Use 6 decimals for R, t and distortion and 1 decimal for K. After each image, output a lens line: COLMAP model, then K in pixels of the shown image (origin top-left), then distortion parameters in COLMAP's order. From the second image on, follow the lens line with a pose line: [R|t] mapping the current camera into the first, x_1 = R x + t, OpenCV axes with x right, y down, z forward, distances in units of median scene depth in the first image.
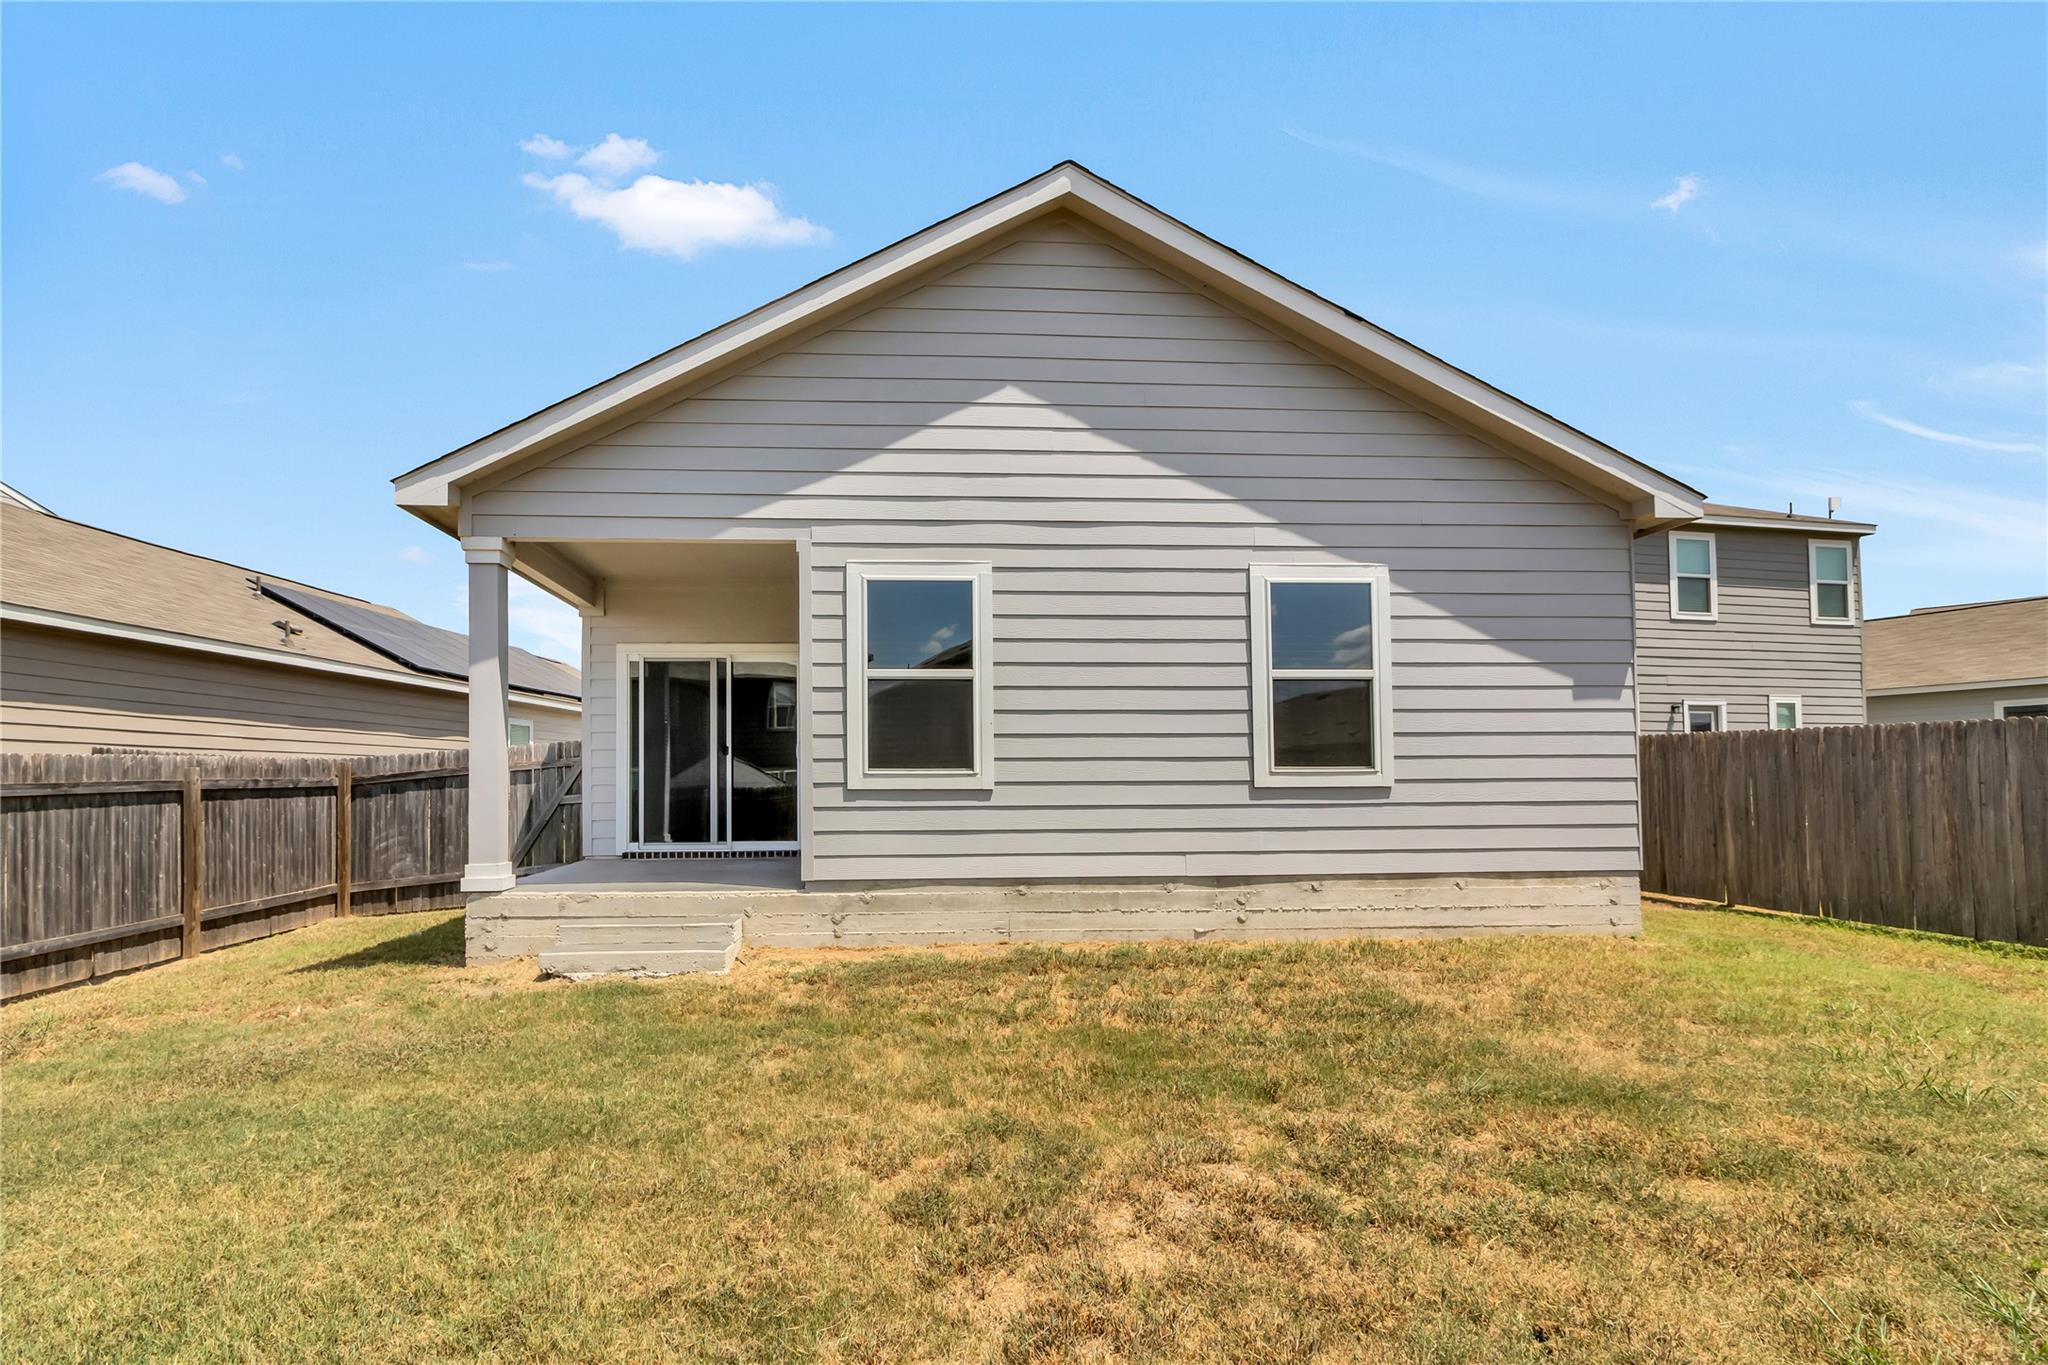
lens RADIAL K [[994.4, 0, 1022.3], [0, 994.4, 758.4], [0, 0, 1]] dist [-0.000321, 0.000015]
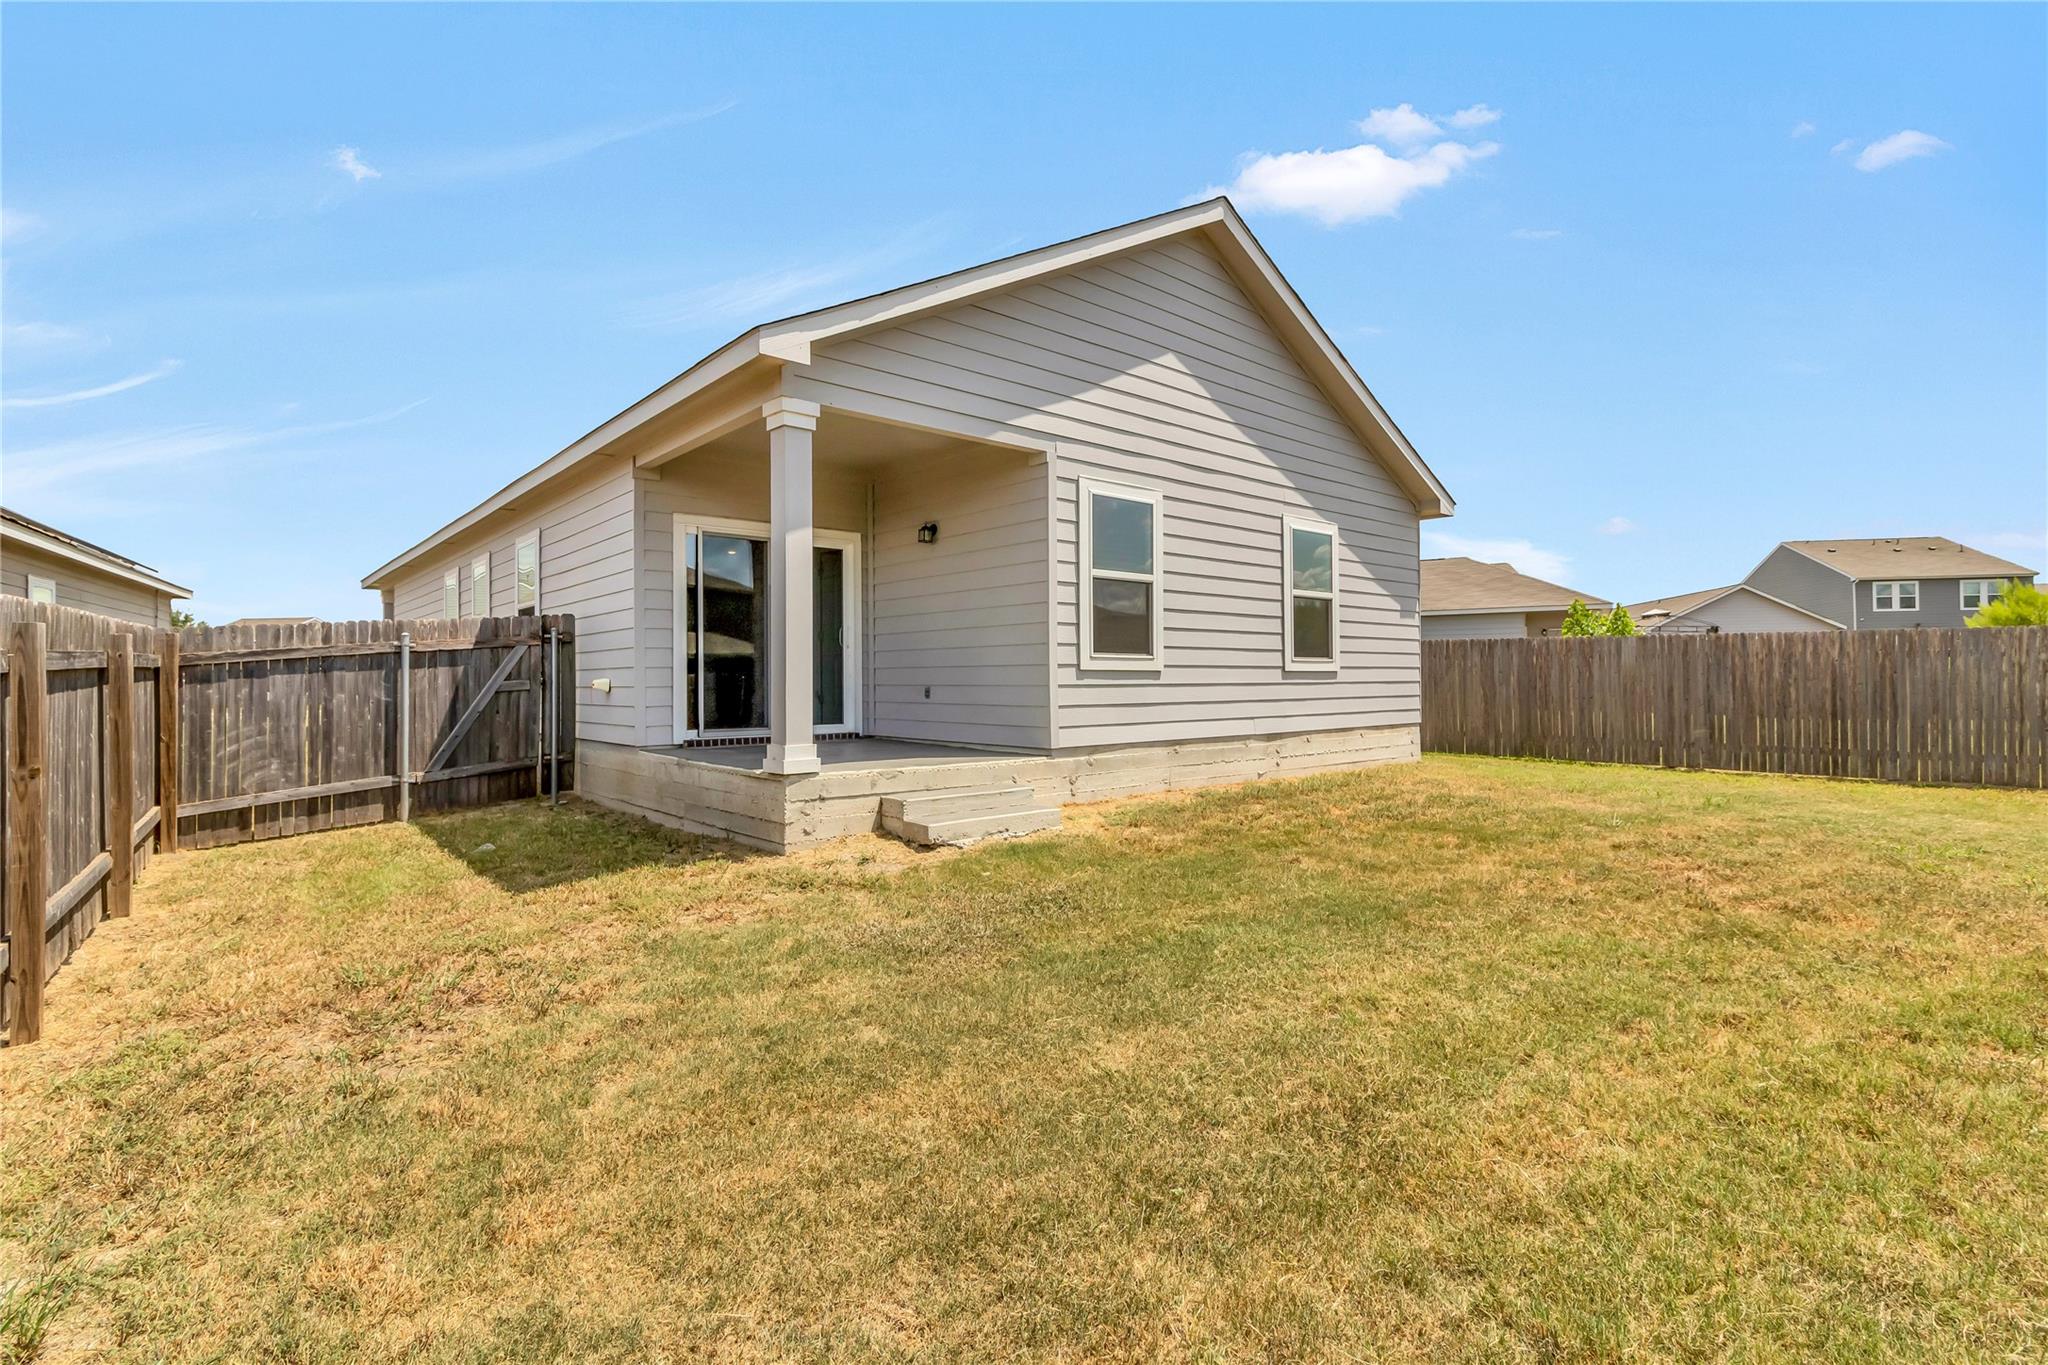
lens RADIAL K [[961.1, 0, 1000.3], [0, 961.1, 679.0], [0, 0, 1]] dist [-0.000389, -0.000704]
pose [[0.793661, 0.002791, 0.608354, -0.929817], [-0.013787, 0.999815, 0.013400, 0.027675], [-0.608205, -0.019023, 0.793552, 0.149758]]
